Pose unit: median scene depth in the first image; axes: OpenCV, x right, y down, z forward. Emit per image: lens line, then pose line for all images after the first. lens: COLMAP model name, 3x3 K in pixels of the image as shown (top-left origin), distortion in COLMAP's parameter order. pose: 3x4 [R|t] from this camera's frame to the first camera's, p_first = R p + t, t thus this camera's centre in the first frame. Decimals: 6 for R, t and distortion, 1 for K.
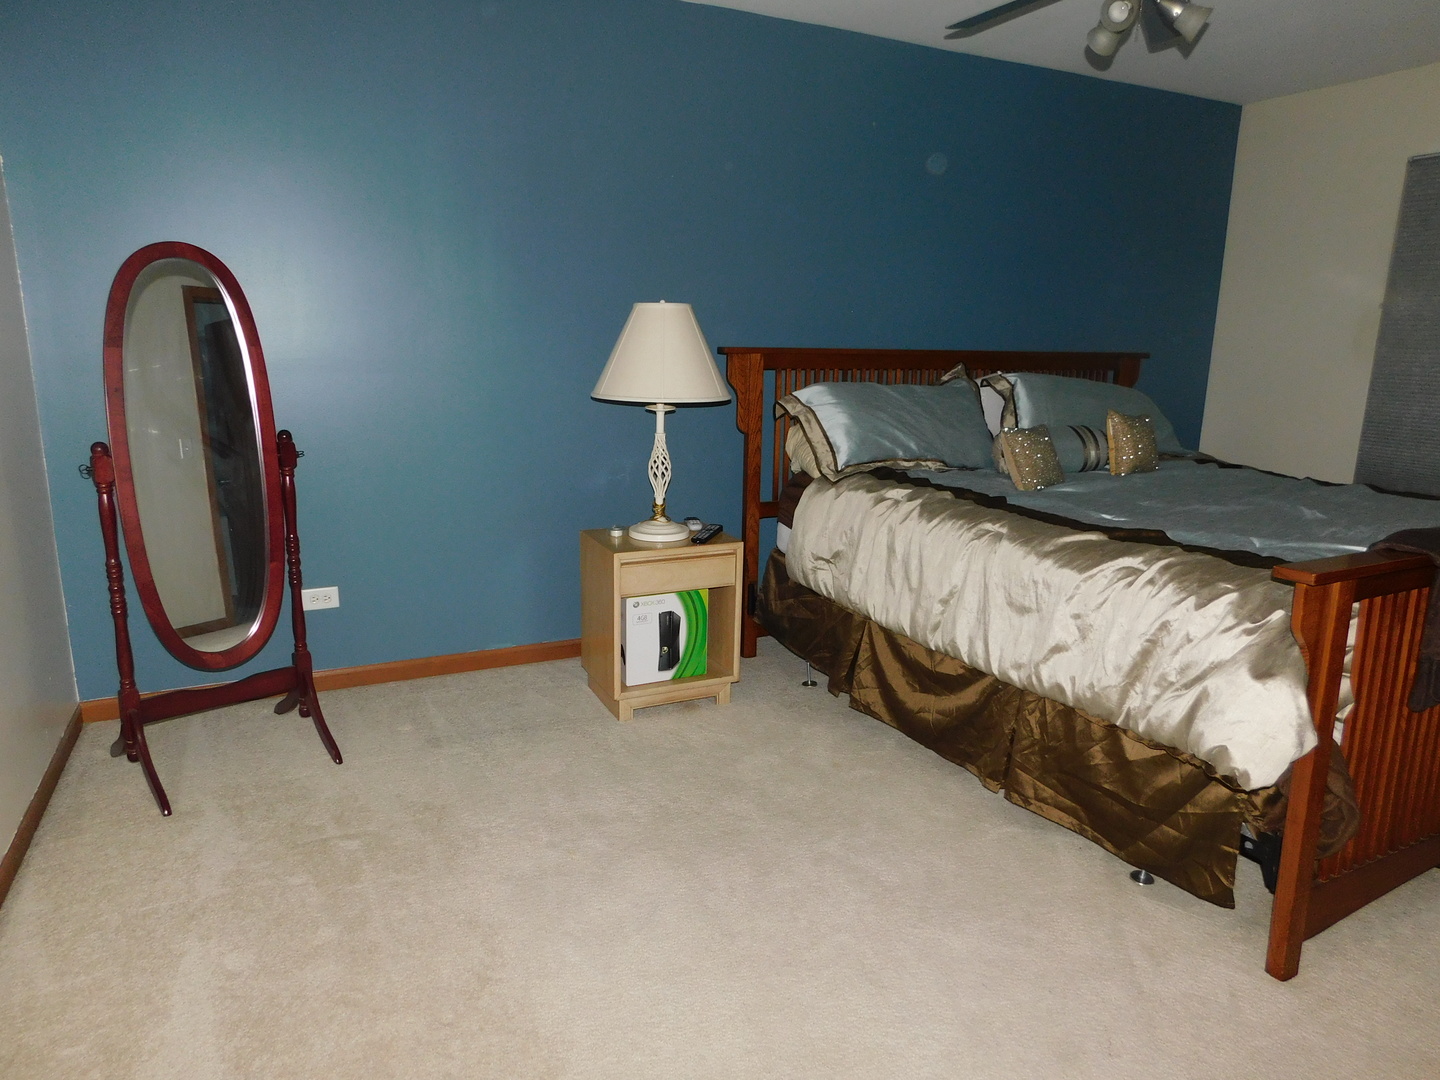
lens RADIAL K [[959.4, 0, 720.0], [0, 959.4, 540.0], [0, 0, 1]] dist [-0.065213, 0.057232]
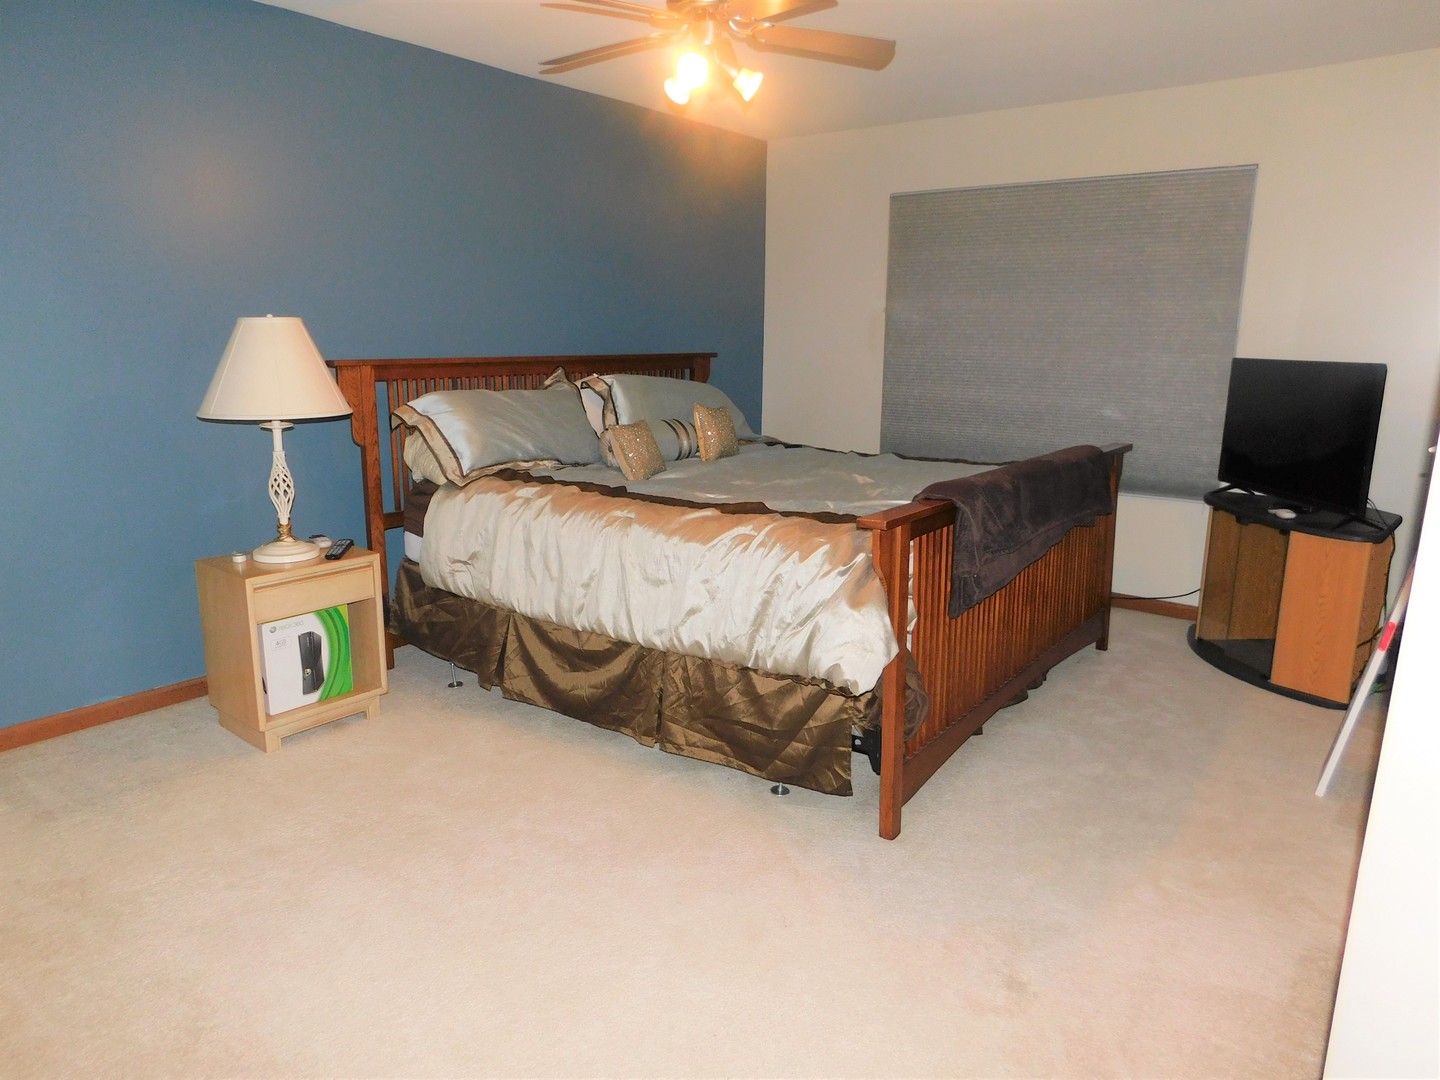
lens RADIAL K [[959.4, 0, 720.0], [0, 959.4, 540.0], [0, 0, 1]] dist [-0.065213, 0.057232]
pose [[0.900521, -0.104143, 0.422157, -0.084436], [0.105611, 0.994207, 0.019980, 0.006863], [-0.421793, 0.026592, 0.906302, -0.064011]]
